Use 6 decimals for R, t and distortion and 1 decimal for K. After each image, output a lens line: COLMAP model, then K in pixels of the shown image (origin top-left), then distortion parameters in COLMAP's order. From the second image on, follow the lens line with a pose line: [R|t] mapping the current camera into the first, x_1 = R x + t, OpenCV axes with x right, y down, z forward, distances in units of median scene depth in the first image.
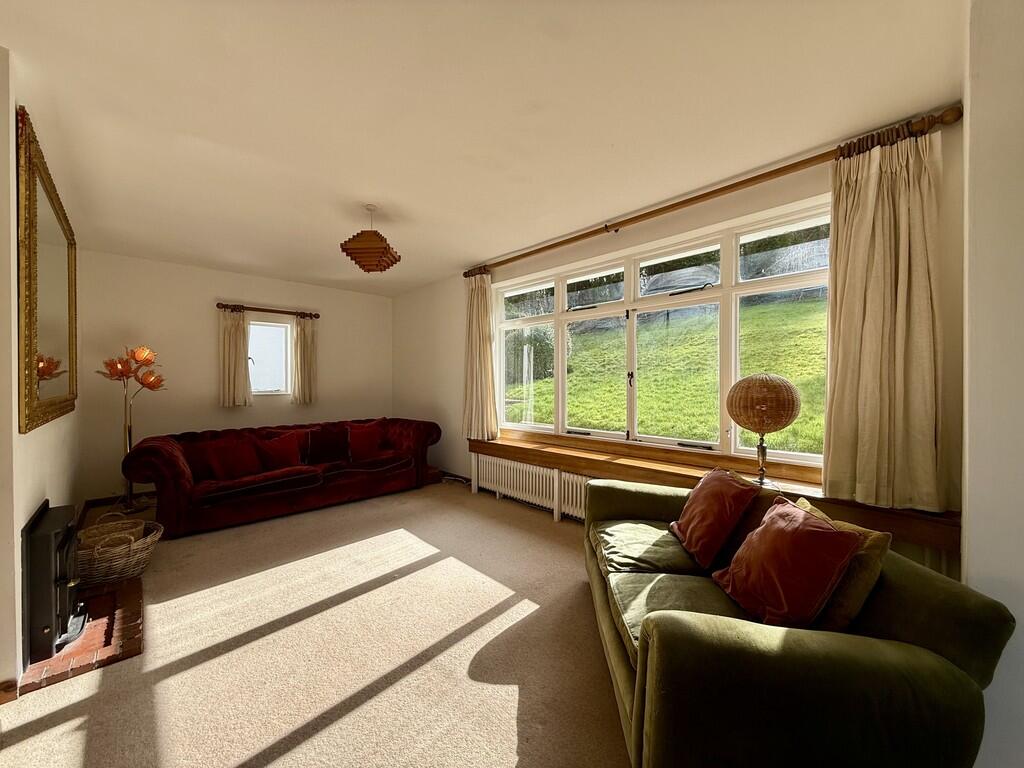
lens RADIAL K [[409.1, 0, 509.7], [0, 409.1, 385.0], [0, 0, 1]] dist [0.002369, 0.000447]
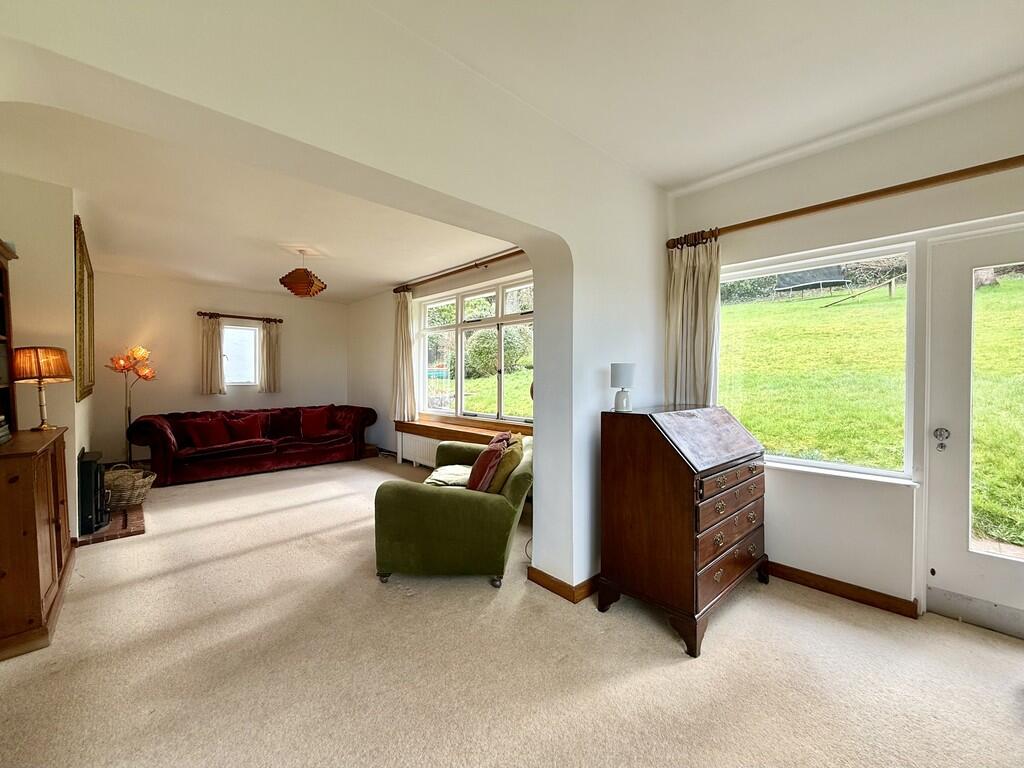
lens RADIAL K [[425.2, 0, 512.0], [0, 425.2, 384.0], [0, 0, 1]] dist [0.000060, 0.000017]
pose [[0.999966, 0.008164, 0.000967, 0.273984], [-0.008172, 0.999932, 0.008284, 0.003624], [-0.000899, -0.008292, 0.999965, -0.335728]]
